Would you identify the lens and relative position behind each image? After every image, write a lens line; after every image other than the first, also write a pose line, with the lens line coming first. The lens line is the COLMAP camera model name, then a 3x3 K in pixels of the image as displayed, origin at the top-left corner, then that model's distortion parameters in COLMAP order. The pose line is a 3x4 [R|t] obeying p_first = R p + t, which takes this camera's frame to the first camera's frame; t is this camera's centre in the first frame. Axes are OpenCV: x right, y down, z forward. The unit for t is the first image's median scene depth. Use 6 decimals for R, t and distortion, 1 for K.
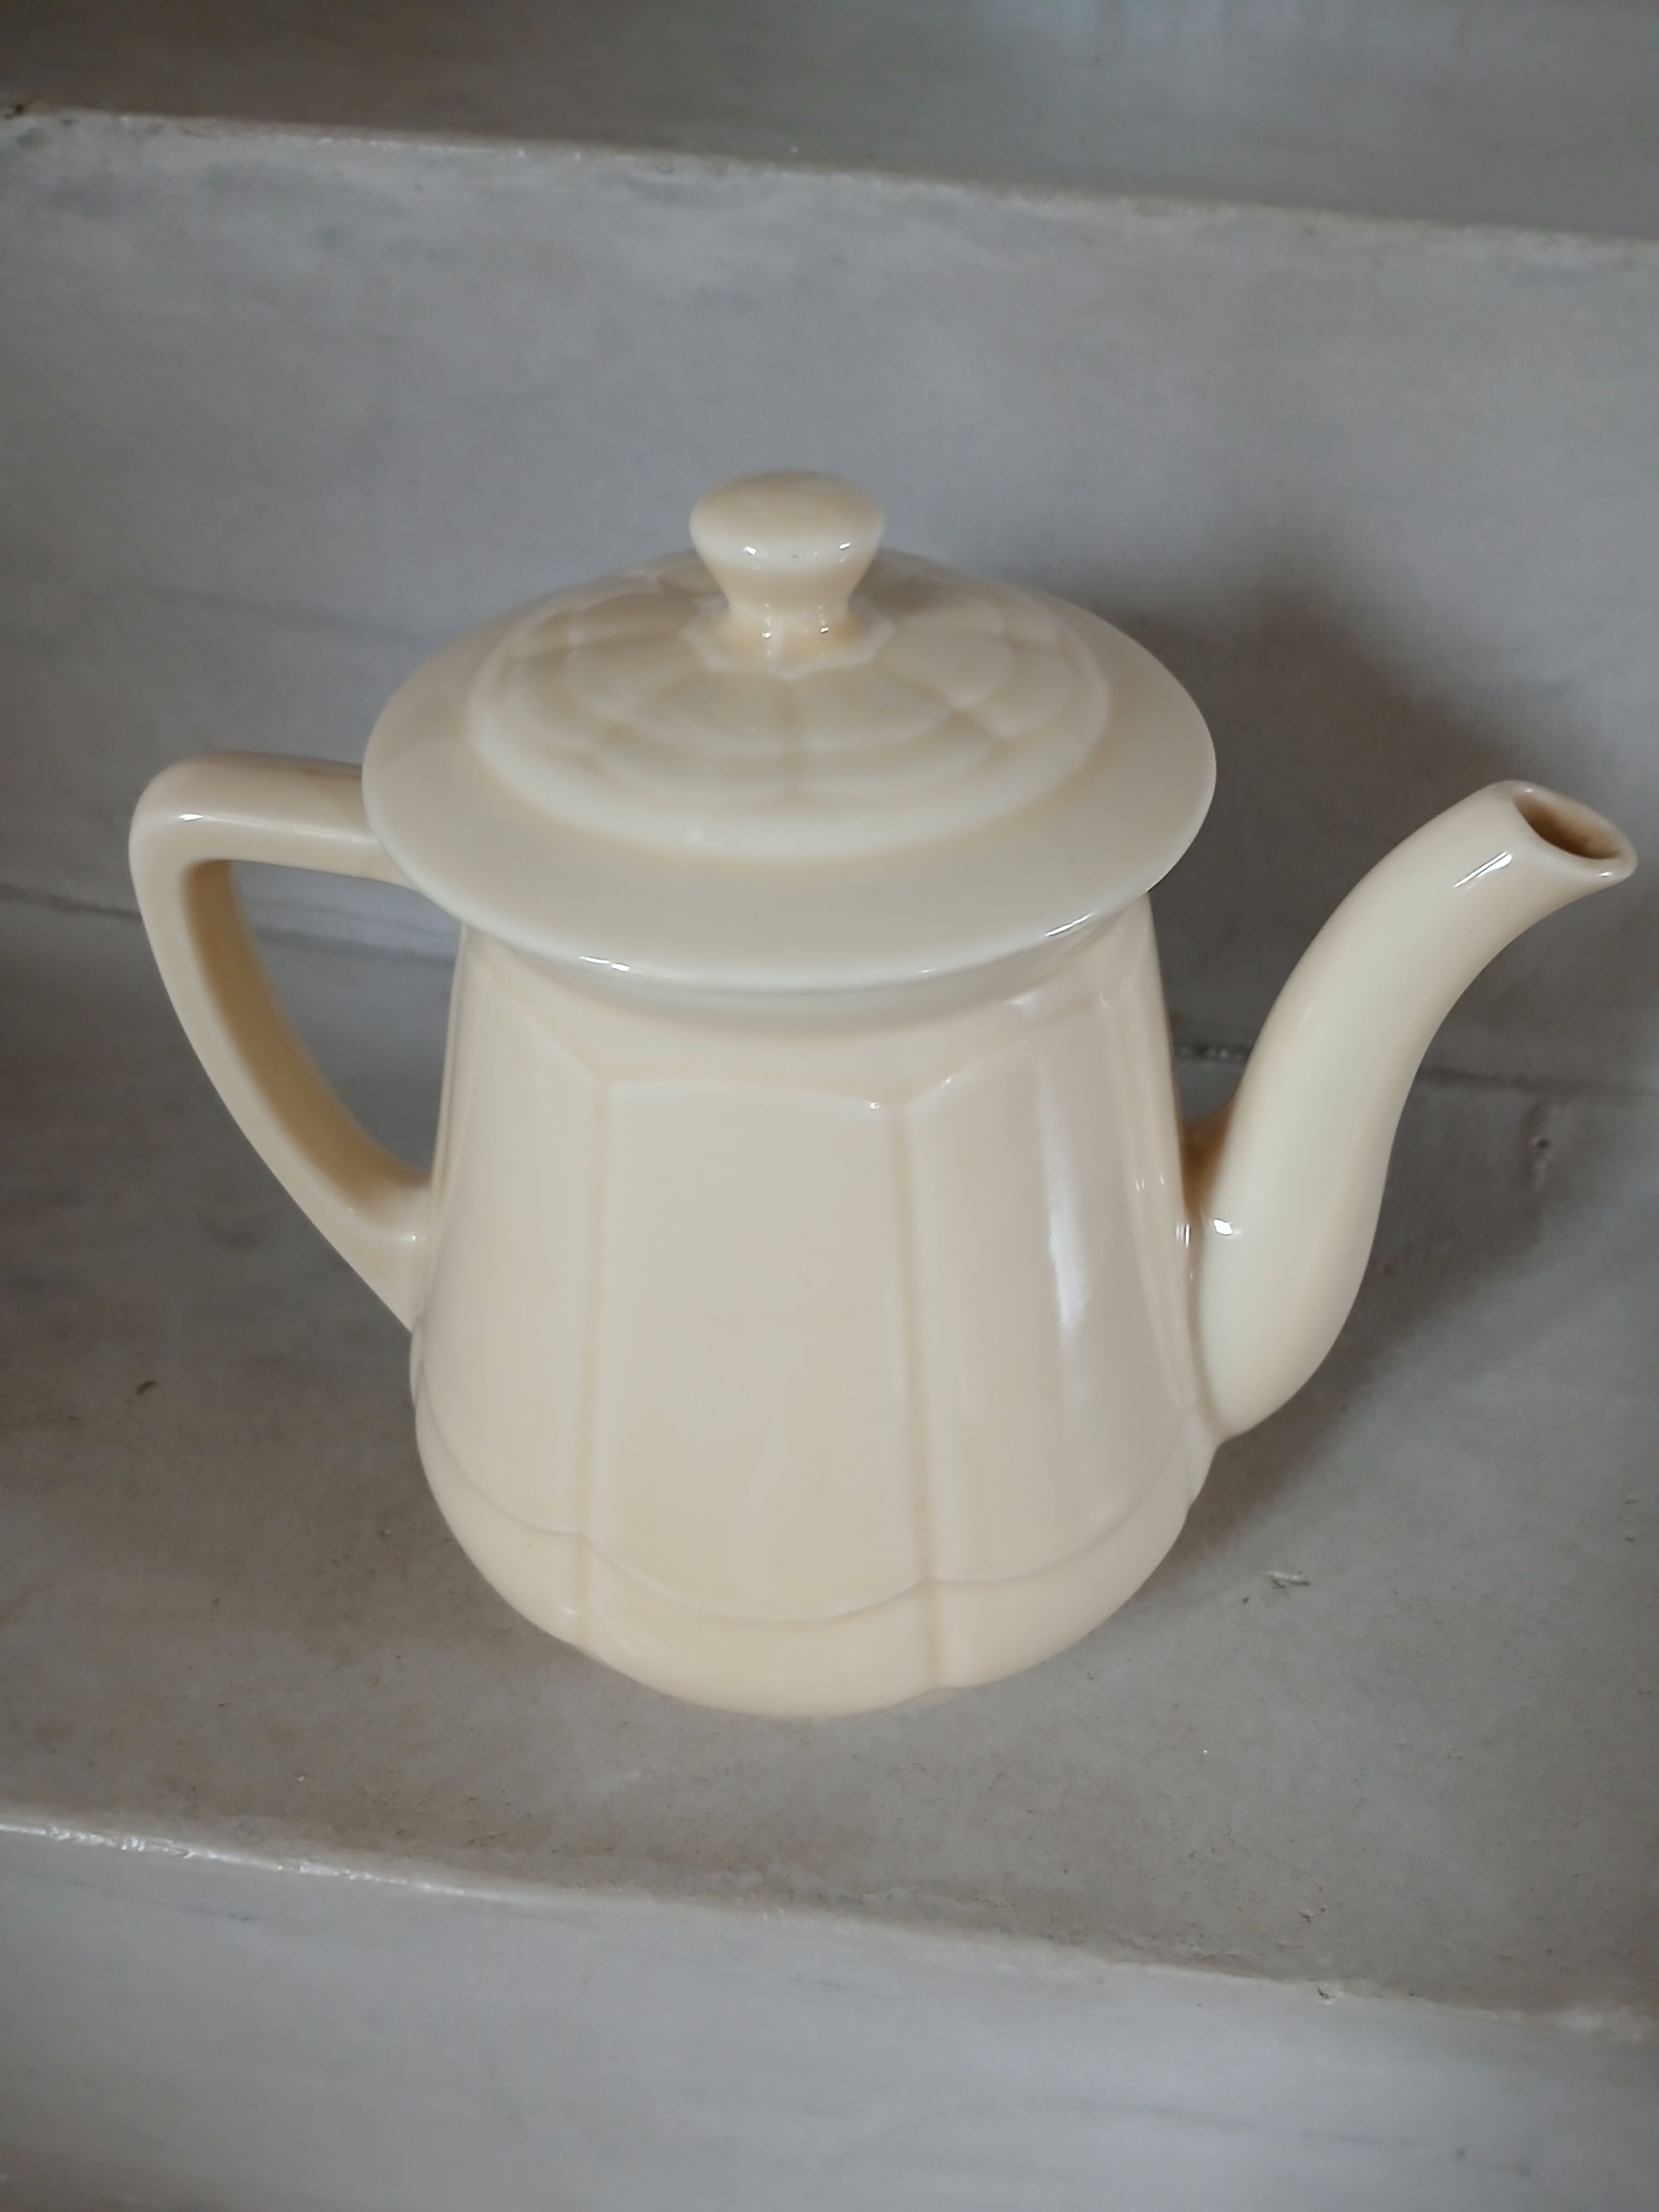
lens RADIAL K [[1826.2, 0, 849.7], [0, 1826.2, 1115.5], [0, 0, 1]] dist [-0.068332, -0.000105]
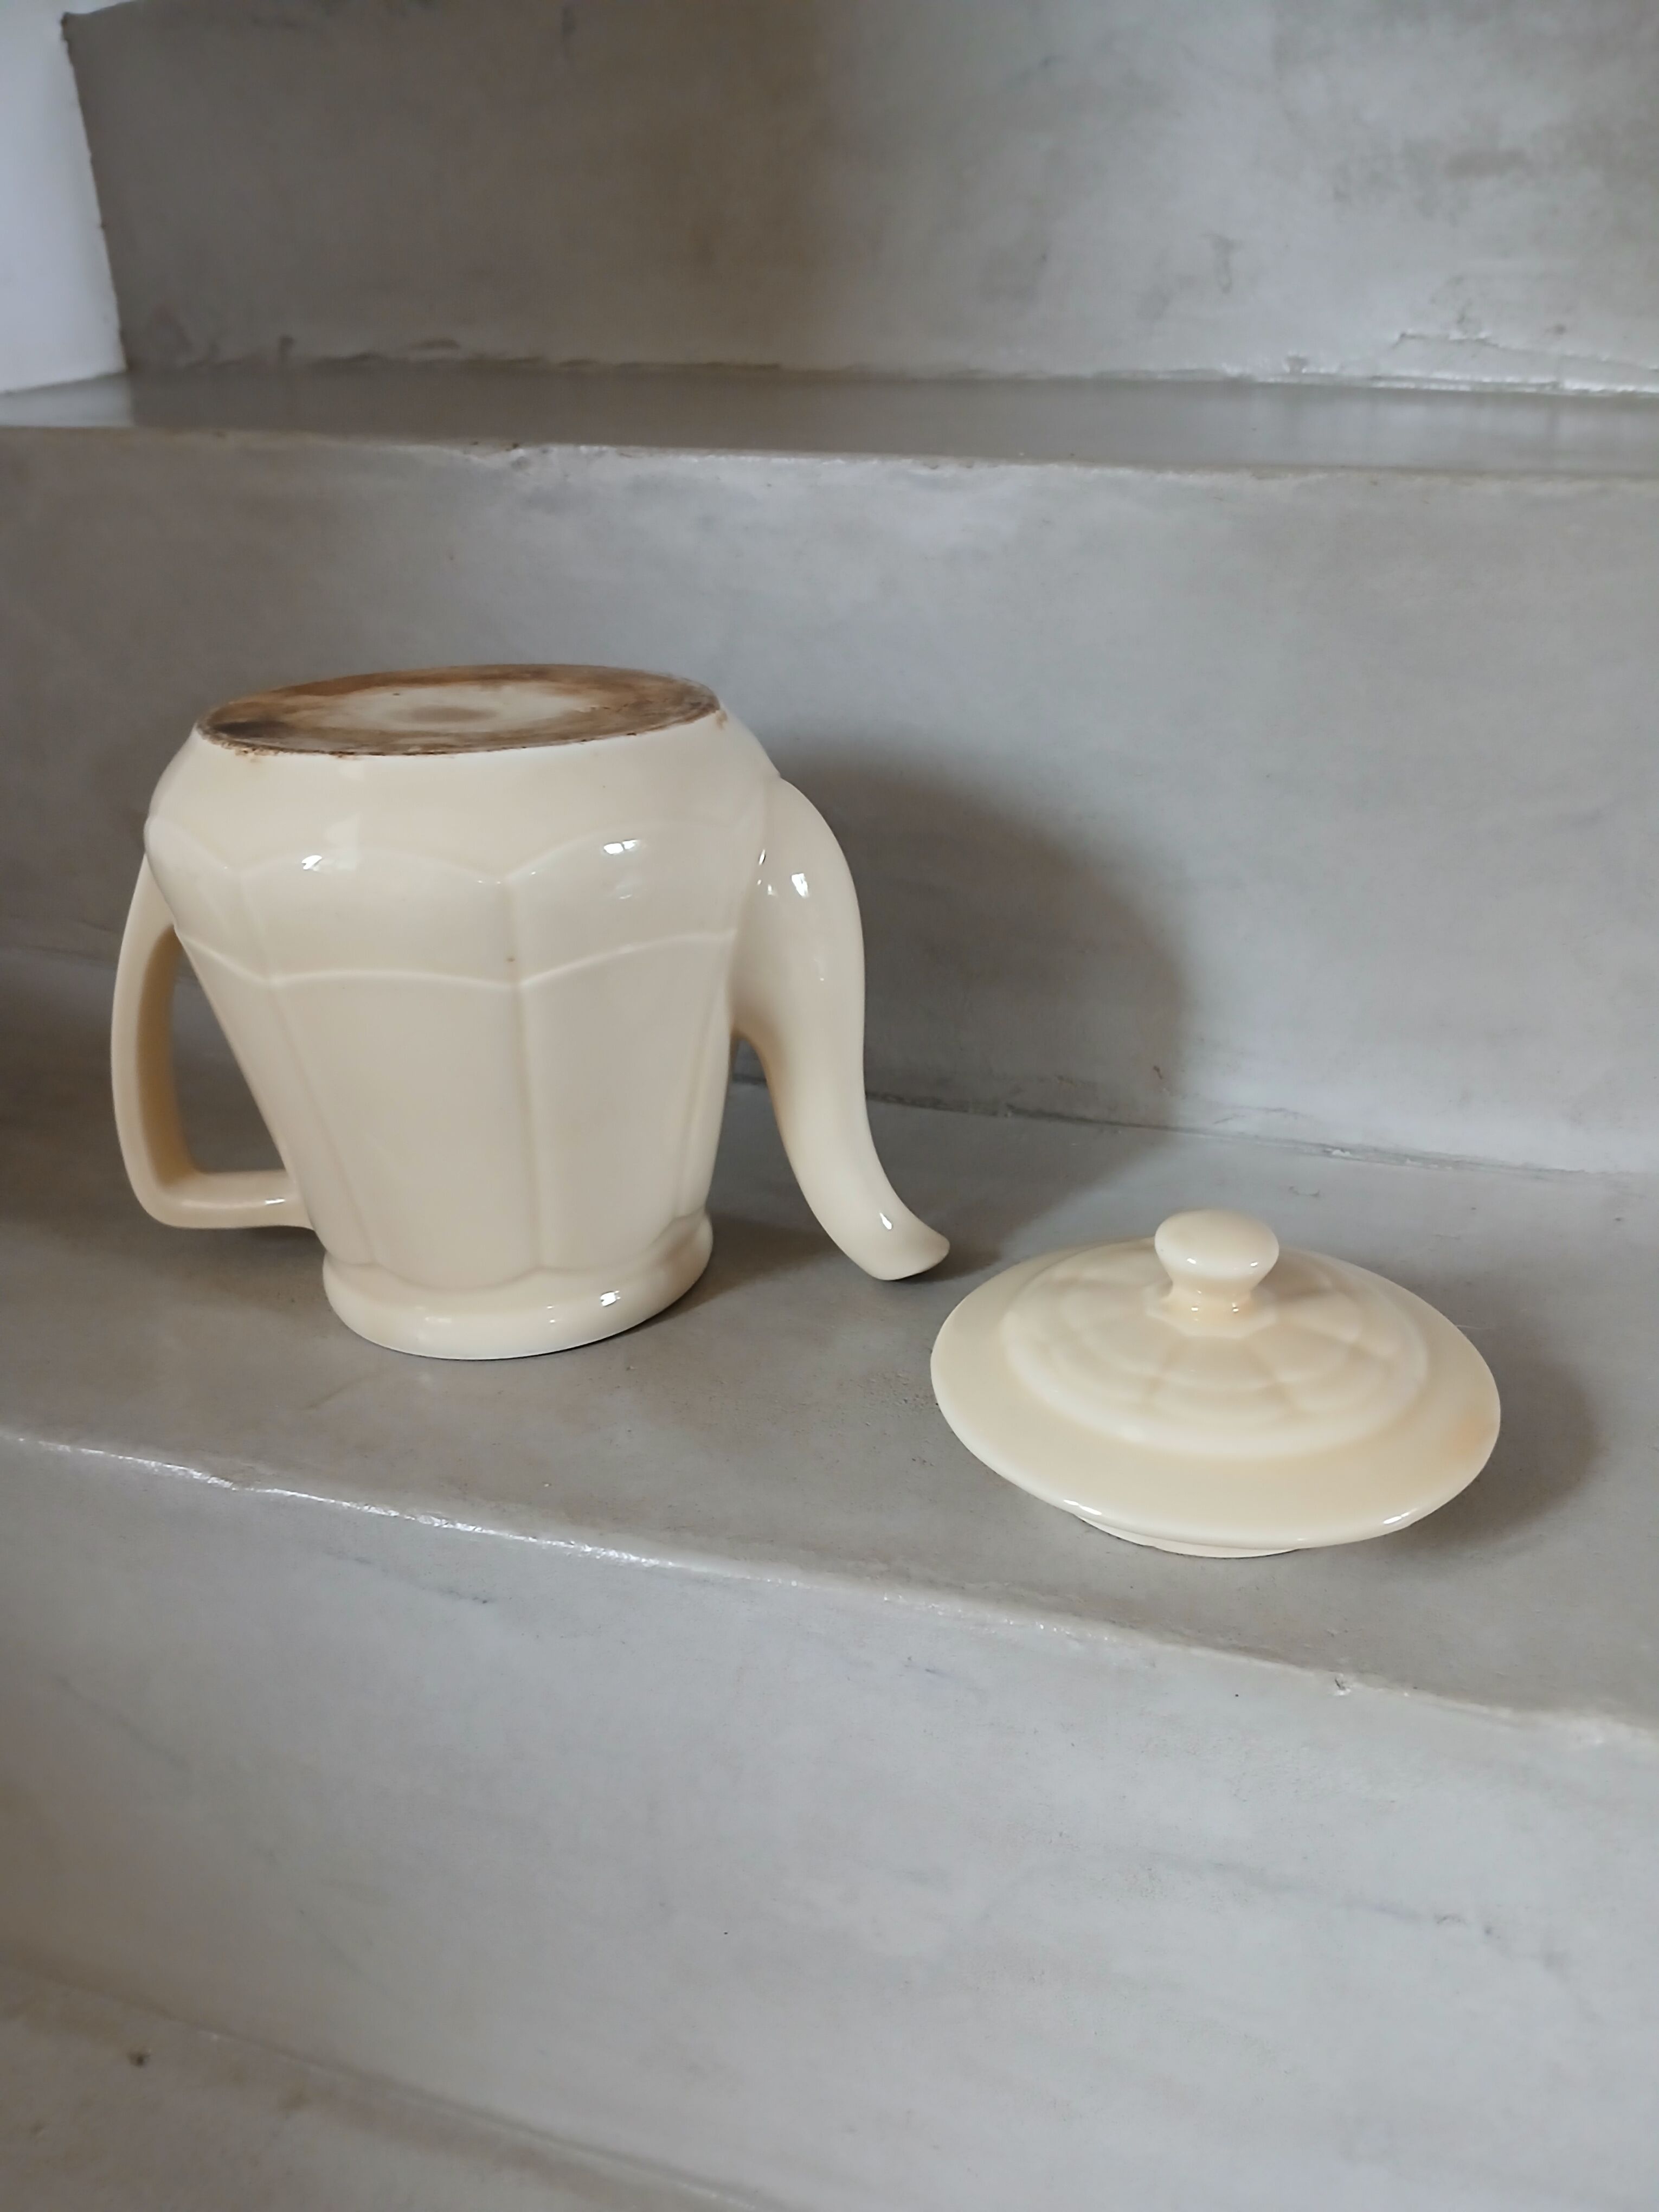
lens RADIAL K [[1788.2, 0, 828.2], [0, 1788.2, 1136.8], [0, 0, 1]] dist [-0.009235, -0.059946]
pose [[0.982844, 0.050332, -0.177438, 0.108925], [-0.100884, 0.952078, -0.288739, 0.466103], [0.154402, 0.301686, 0.940822, -0.252283]]
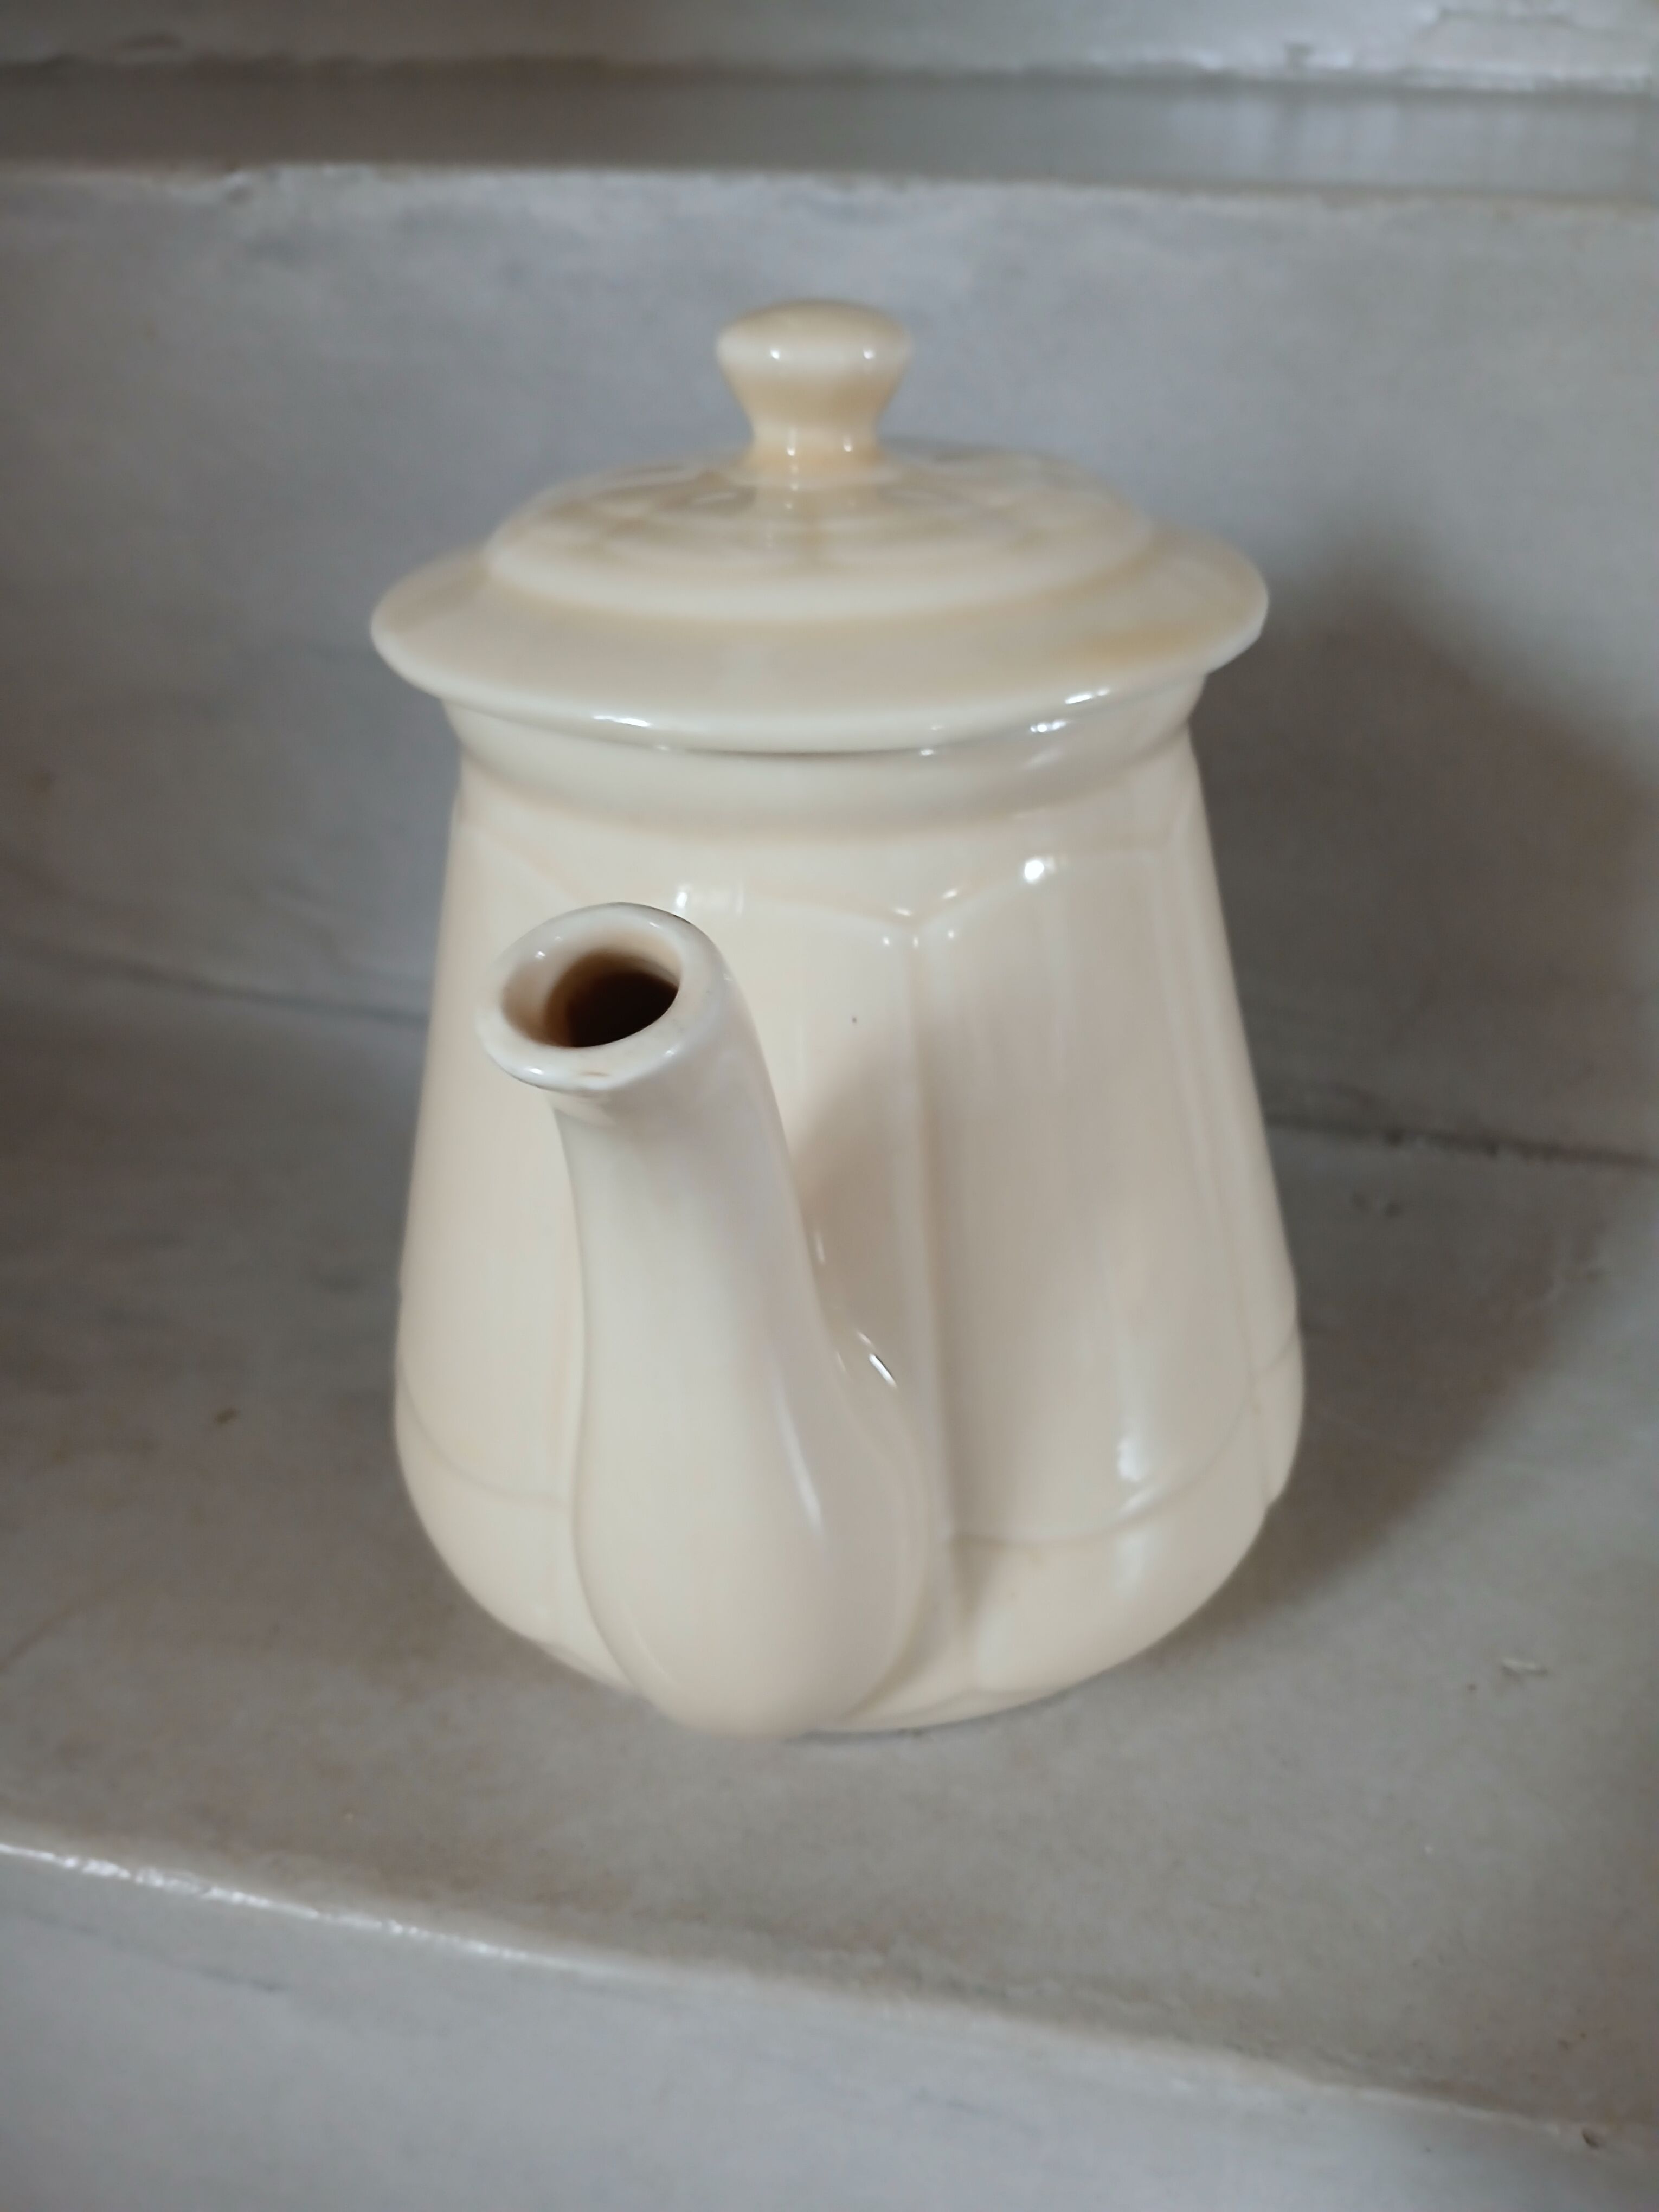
lens RADIAL K [[1826.2, 0, 832.5], [0, 1826.2, 1129.8], [0, 0, 1]] dist [-0.068332, -0.000105]
pose [[0.995673, 0.025287, -0.089424, -0.007598], [-0.041130, 0.982799, -0.180041, 0.185894], [0.083333, 0.182940, 0.979586, 0.117583]]
